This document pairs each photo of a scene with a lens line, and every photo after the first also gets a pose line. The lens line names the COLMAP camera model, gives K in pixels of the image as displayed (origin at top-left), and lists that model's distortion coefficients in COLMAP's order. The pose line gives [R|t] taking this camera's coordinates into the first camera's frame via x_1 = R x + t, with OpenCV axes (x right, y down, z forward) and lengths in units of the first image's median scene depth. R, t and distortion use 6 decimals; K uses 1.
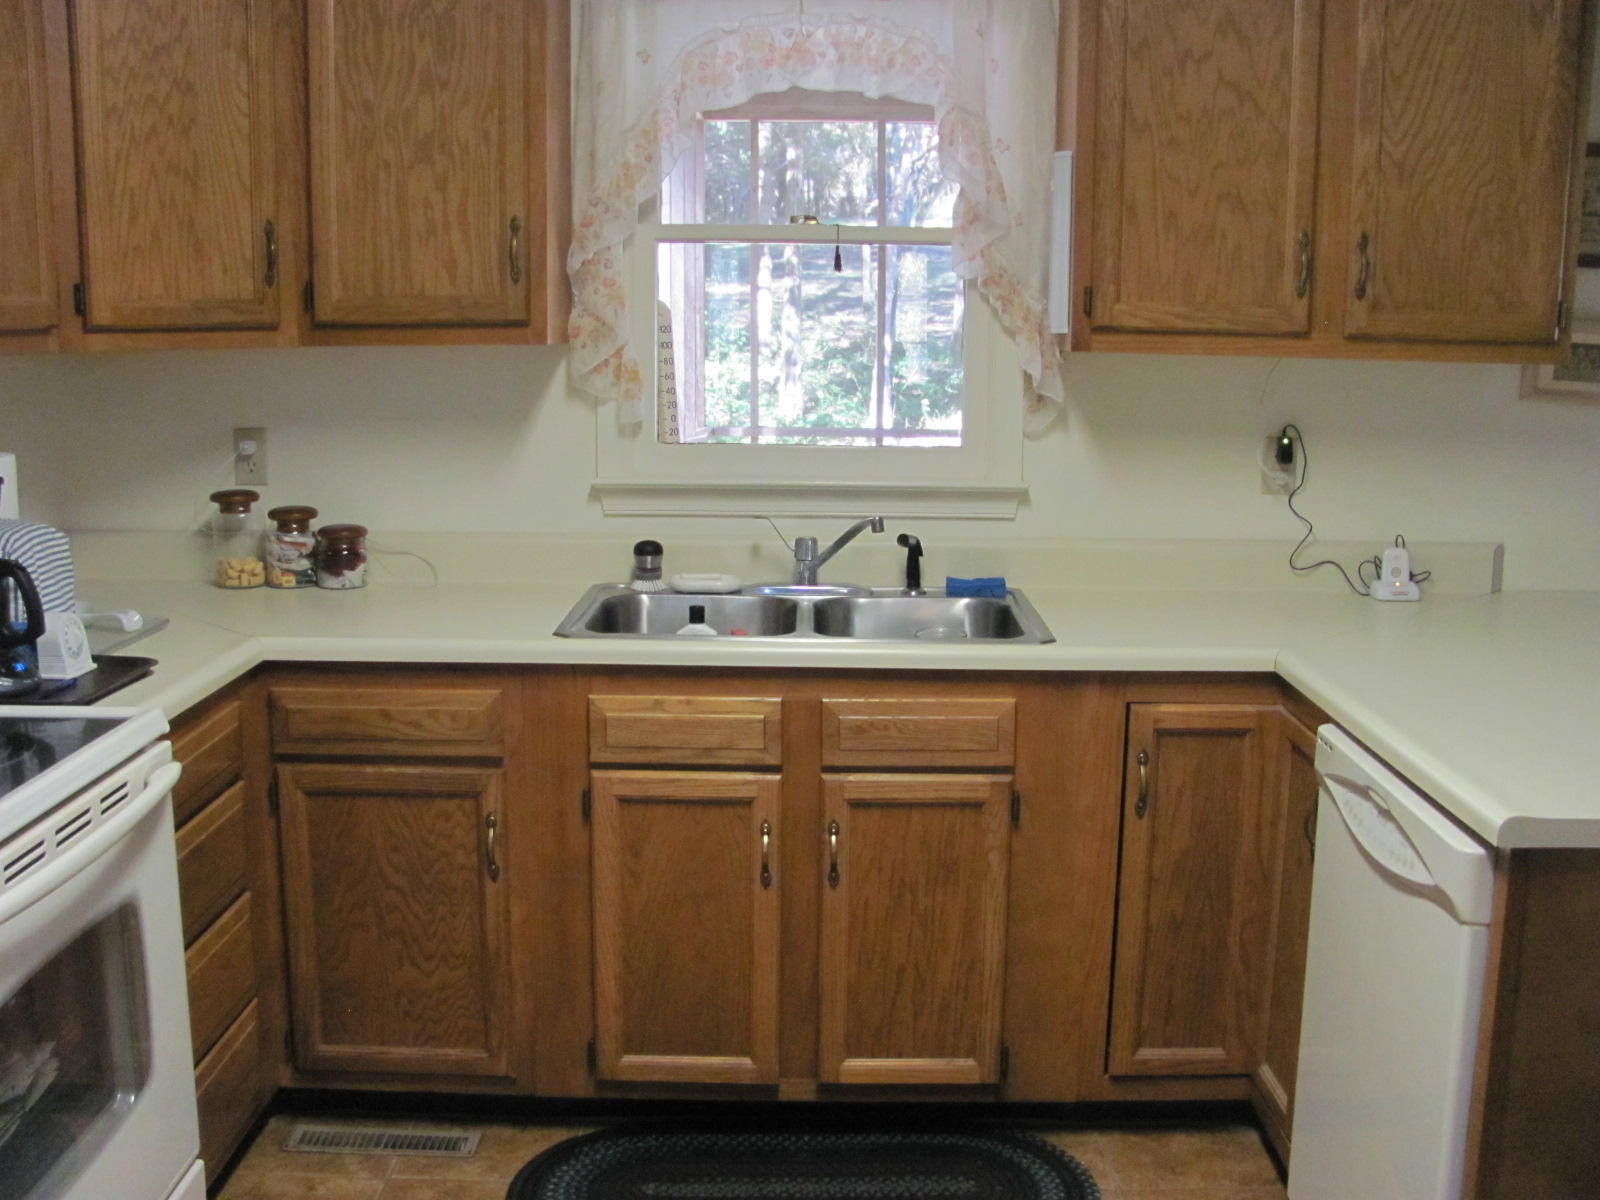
lens RADIAL K [[1696.1, 0, 800.3], [0, 1696.1, 604.8], [0, 0, 1]] dist [-0.206984, 0.244451]
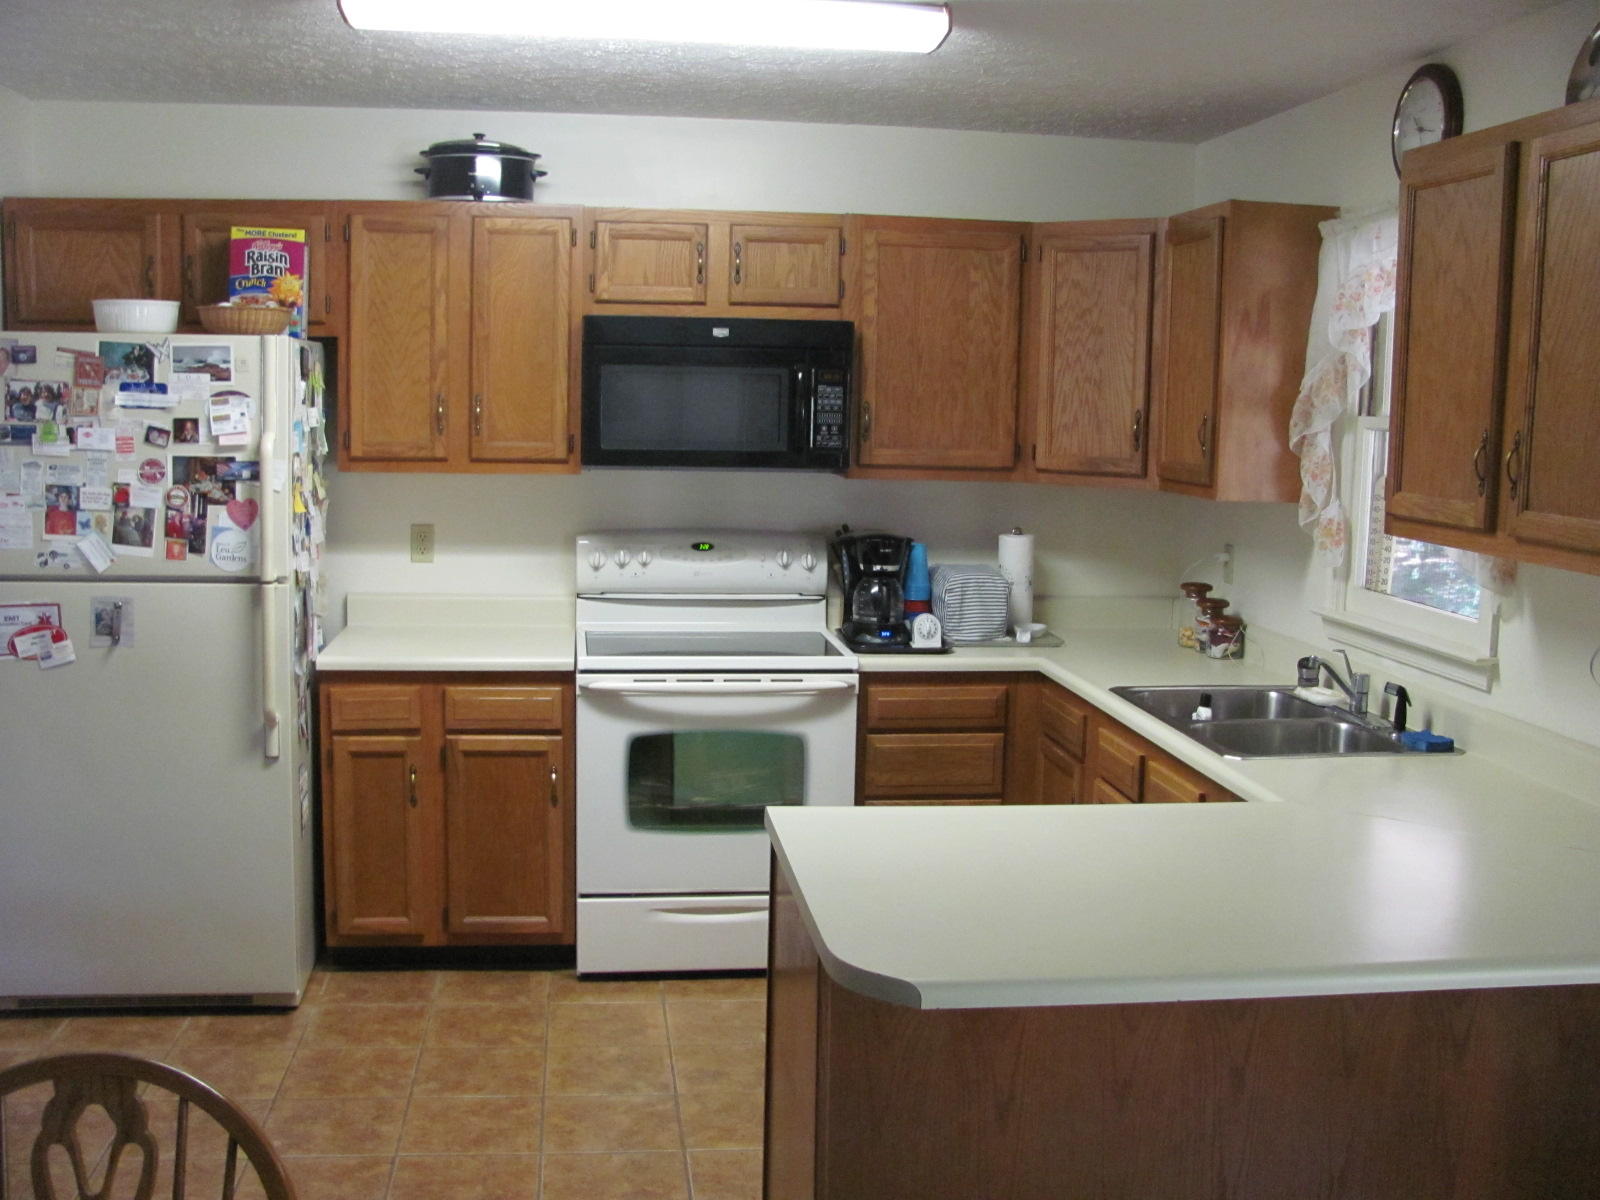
lens RADIAL K [[1697.7, 0, 796.7], [0, 1697.7, 591.1], [0, 0, 1]] dist [-0.220514, 0.273890]
pose [[0.131045, 0.107244, -0.985559, 1.315356], [-0.196154, 0.977283, 0.080262, -0.132324], [0.971777, 0.182804, 0.149105, 0.486758]]
